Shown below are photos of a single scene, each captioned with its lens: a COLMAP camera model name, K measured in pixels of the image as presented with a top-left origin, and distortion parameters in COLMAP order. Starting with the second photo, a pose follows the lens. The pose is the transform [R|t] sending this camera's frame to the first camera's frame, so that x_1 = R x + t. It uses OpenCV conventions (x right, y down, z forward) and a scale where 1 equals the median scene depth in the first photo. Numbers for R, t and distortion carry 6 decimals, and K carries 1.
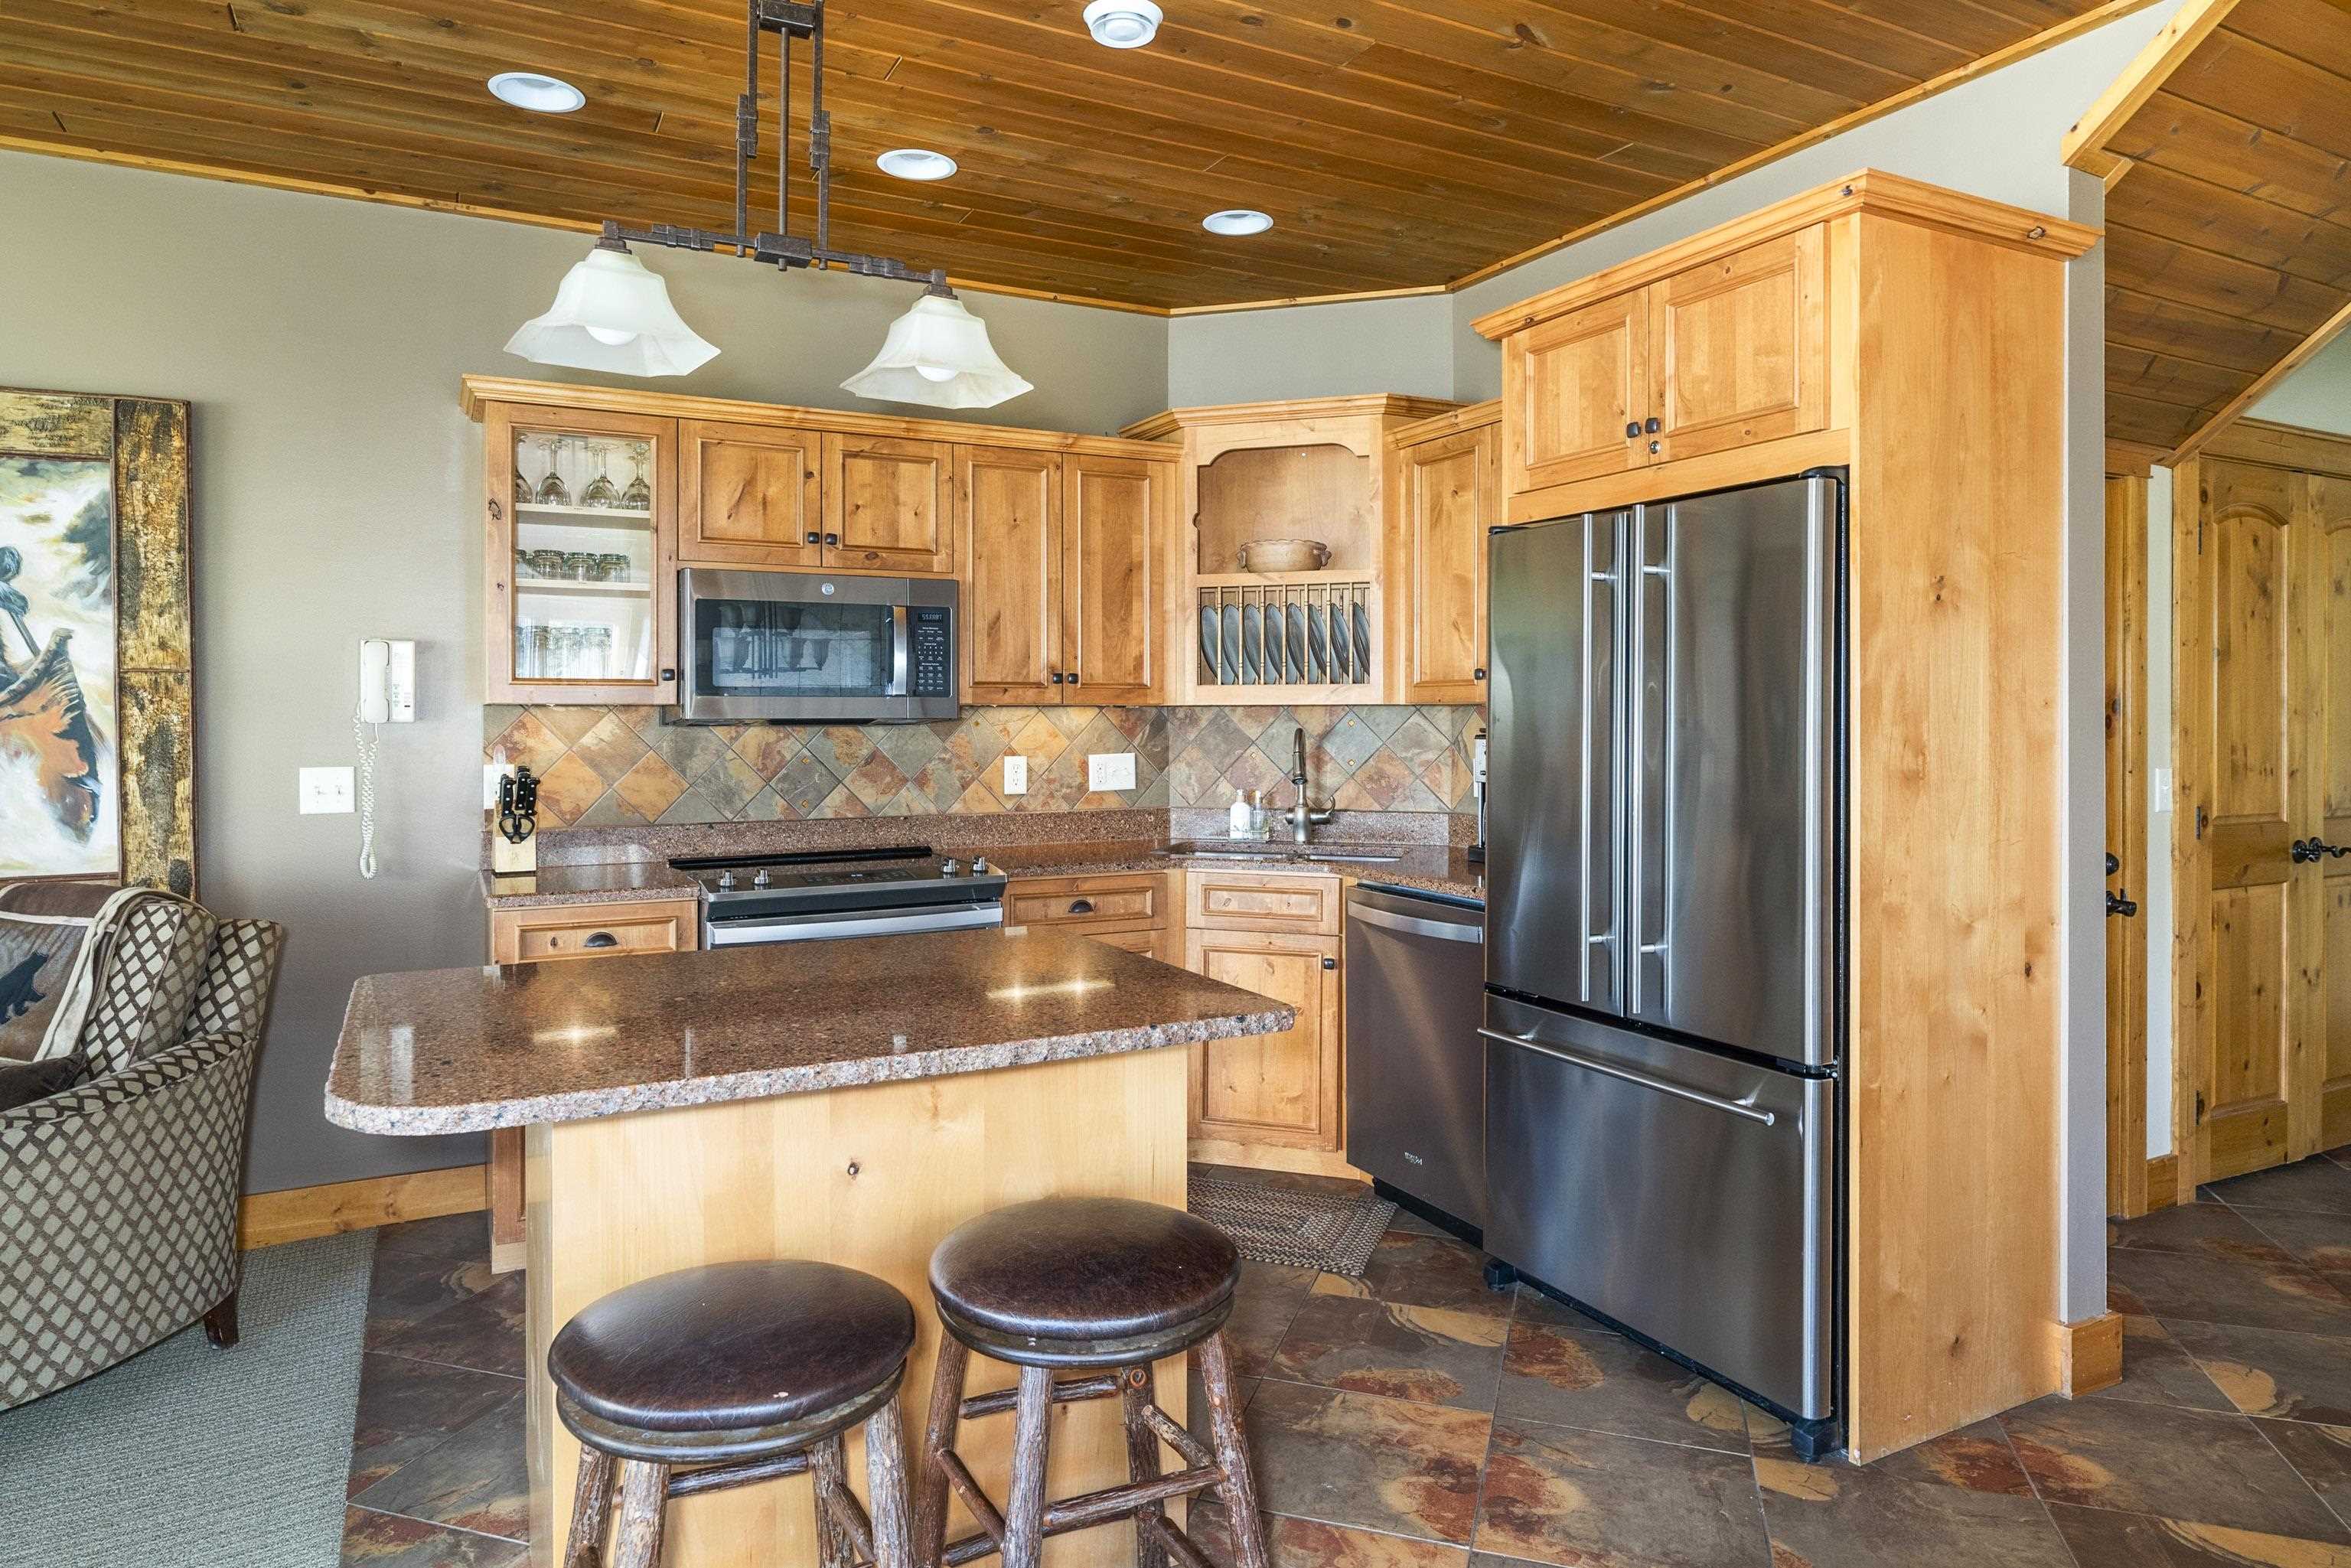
lens RADIAL K [[1377.8, 0, 1156.9], [0, 1377.8, 725.5], [0, 0, 1]] dist [-0.003473, 0.002354]
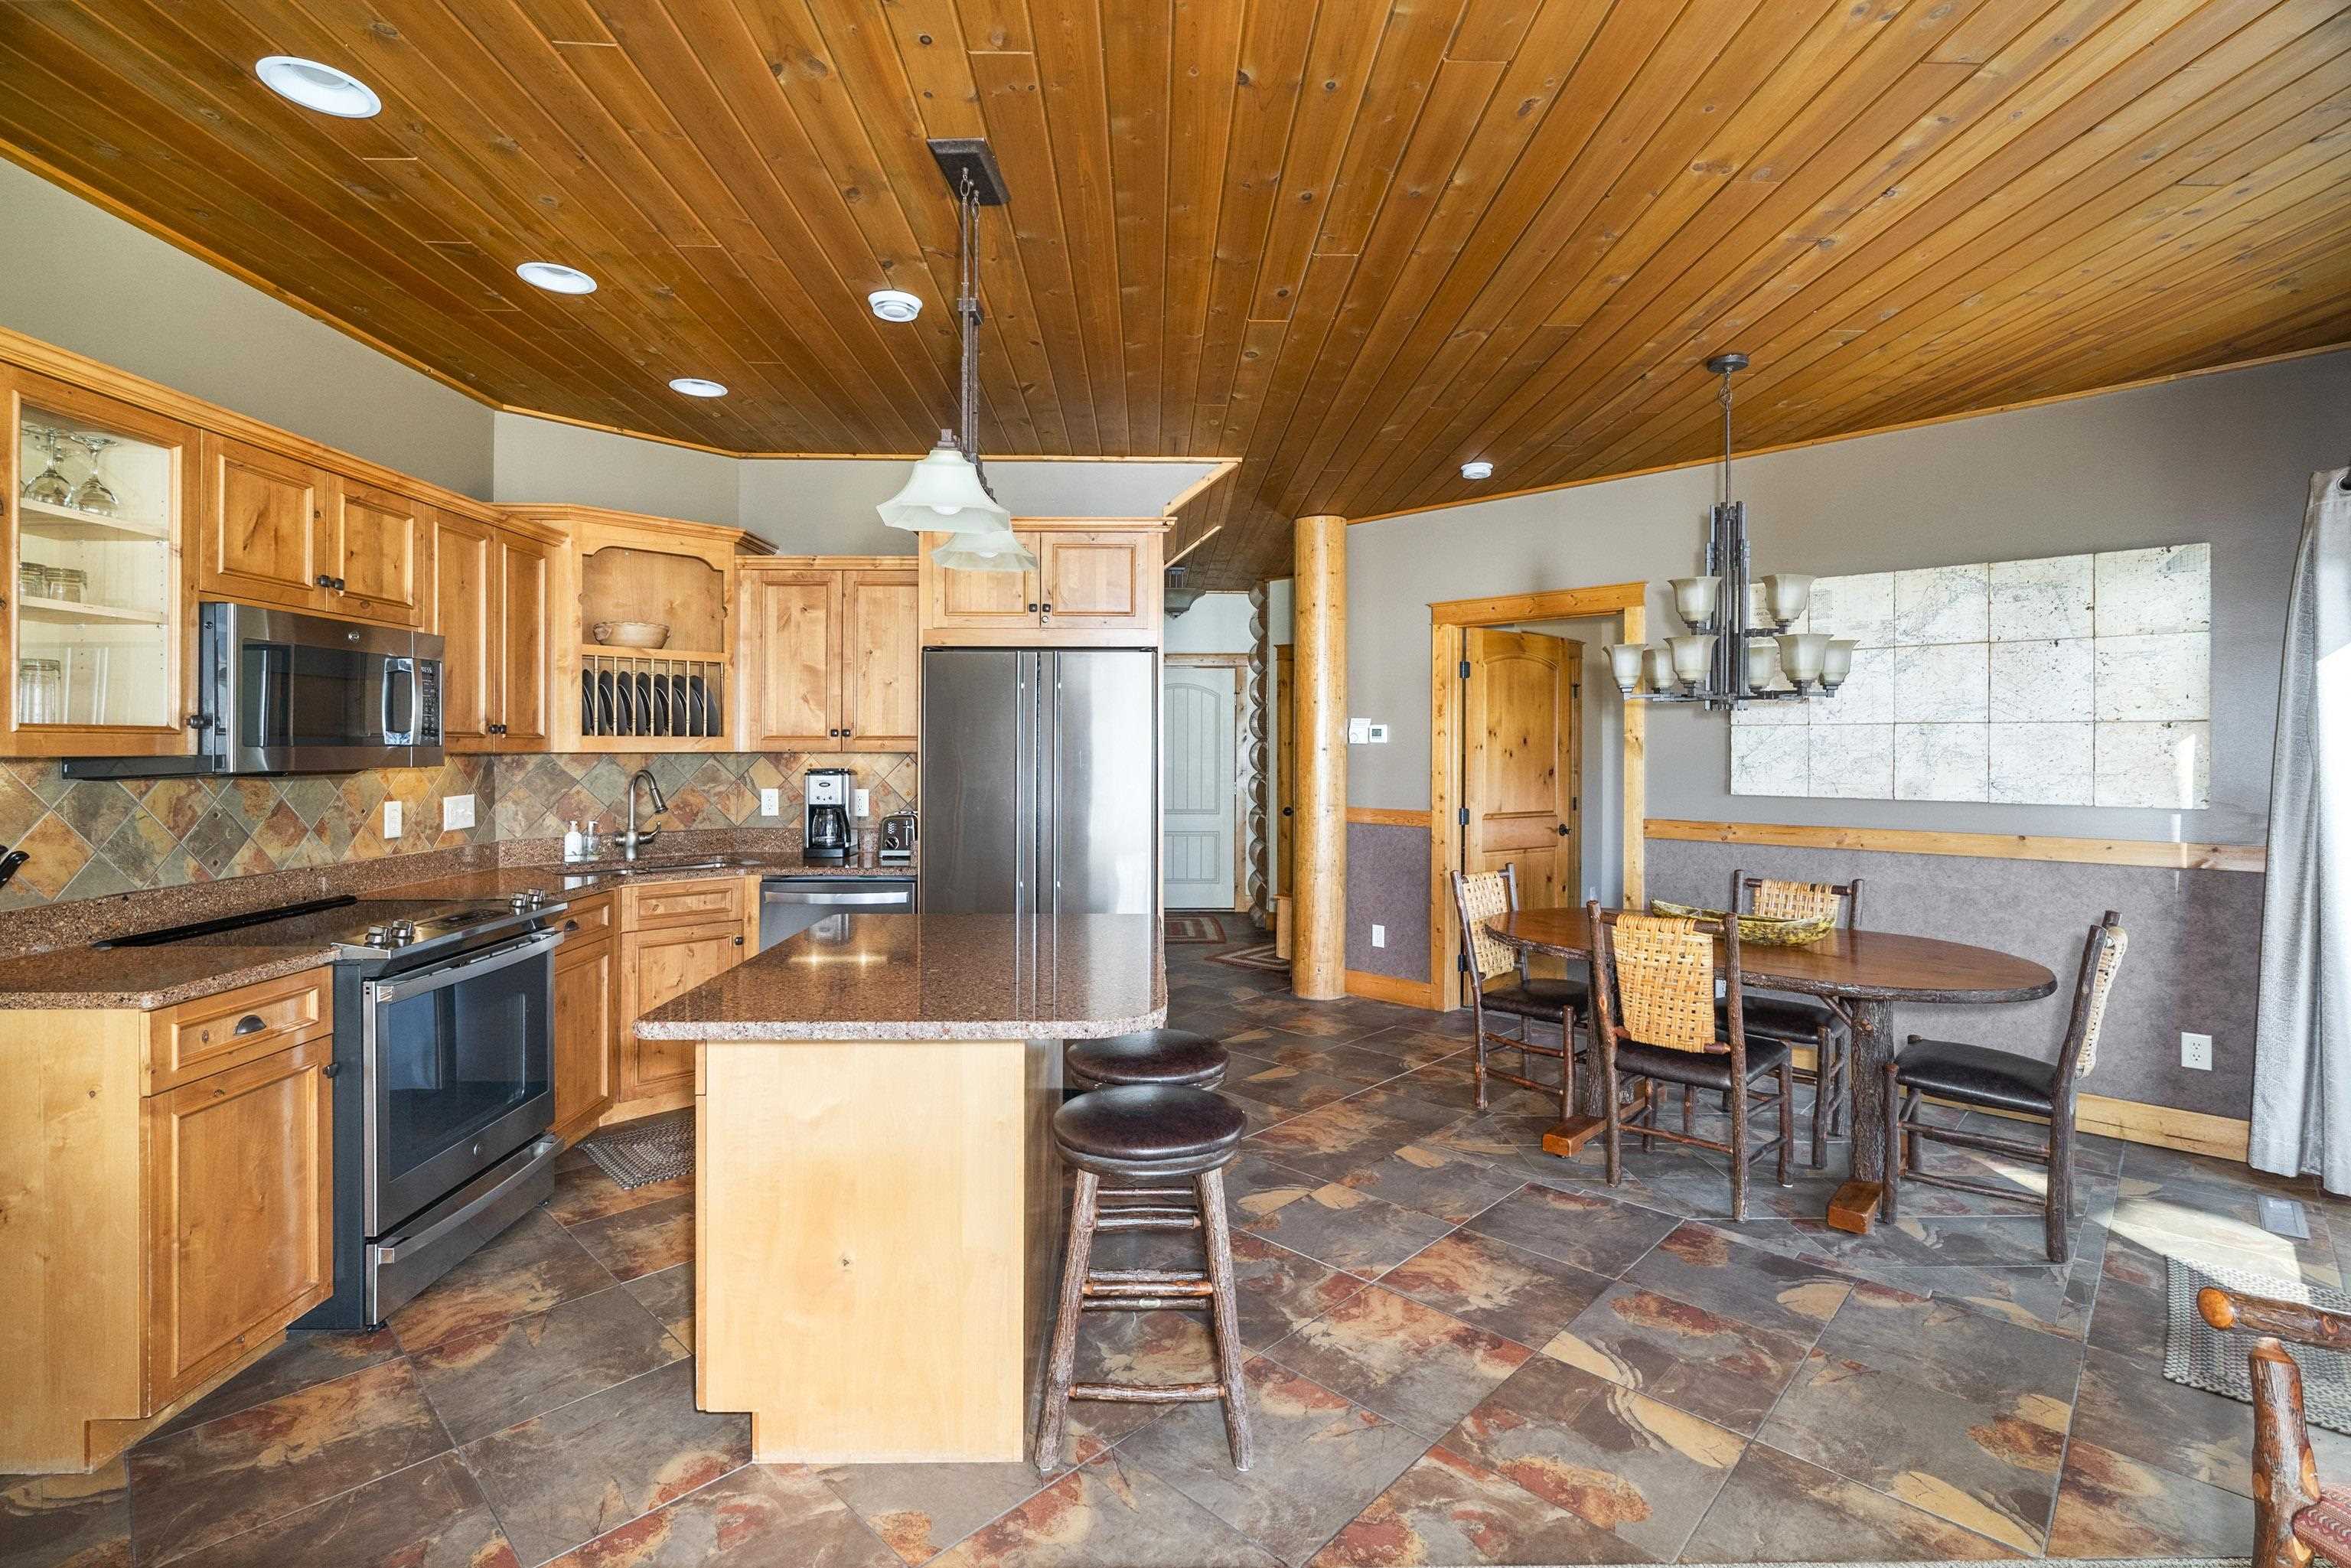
lens RADIAL K [[1066.4, 0, 1167.9], [0, 1066.4, 748.9], [0, 0, 1]] dist [-0.003832, 0.000455]
pose [[0.446108, 0.000367, 0.894979, -0.650993], [0.005106, 0.999983, -0.002956, -0.013660], [-0.894965, 0.005889, 0.446098, 0.143002]]
